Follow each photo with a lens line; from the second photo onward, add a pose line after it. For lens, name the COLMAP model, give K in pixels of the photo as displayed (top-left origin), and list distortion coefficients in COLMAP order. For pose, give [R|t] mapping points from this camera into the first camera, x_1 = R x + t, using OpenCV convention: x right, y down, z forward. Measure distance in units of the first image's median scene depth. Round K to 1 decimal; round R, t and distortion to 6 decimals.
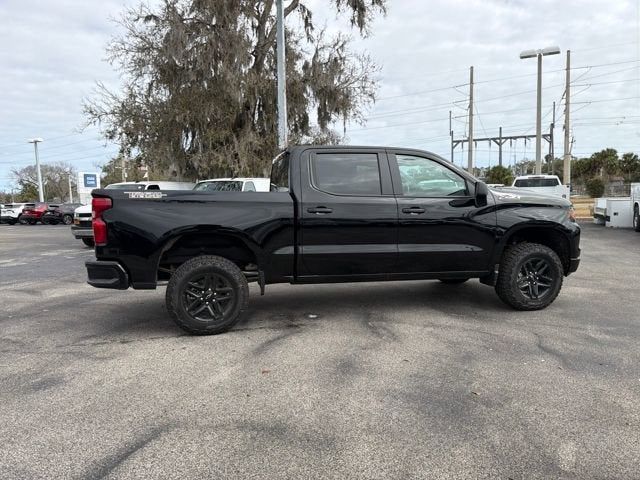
lens RADIAL K [[454.0, 0, 317.0], [0, 454.0, 242.8], [0, 0, 1]] dist [0.039606, -0.049248]
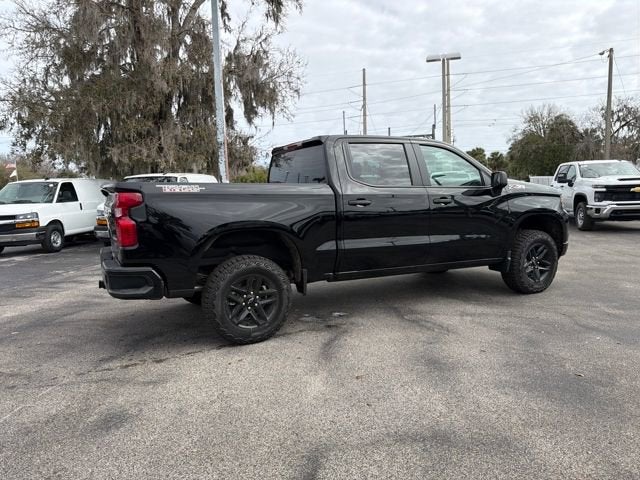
lens RADIAL K [[454.0, 0, 318.6], [0, 454.0, 237.5], [0, 0, 1]] dist [0.039606, -0.049248]
pose [[0.971659, -0.037855, 0.233338, -0.268612], [0.039217, 0.999230, -0.001196, -0.000121], [-0.233113, 0.010313, 0.972395, 0.082754]]
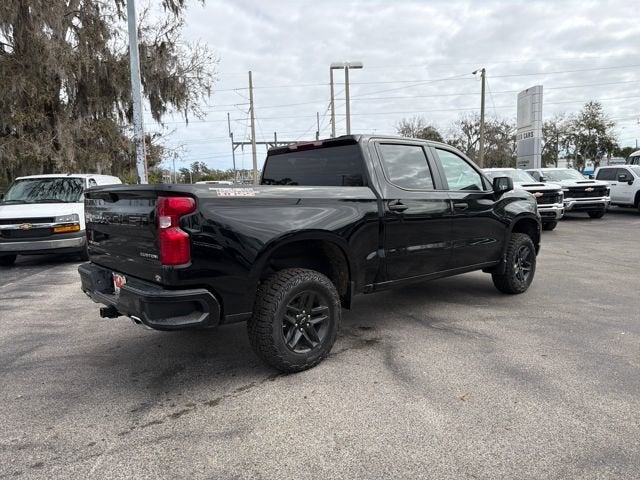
lens RADIAL K [[454.0, 0, 319.2], [0, 454.0, 241.4], [0, 0, 1]] dist [0.039606, -0.049248]
pose [[0.876475, -0.059881, 0.477709, -0.496916], [0.062165, 0.998005, 0.011044, -0.021409], [-0.477417, 0.020017, 0.878449, 0.256668]]
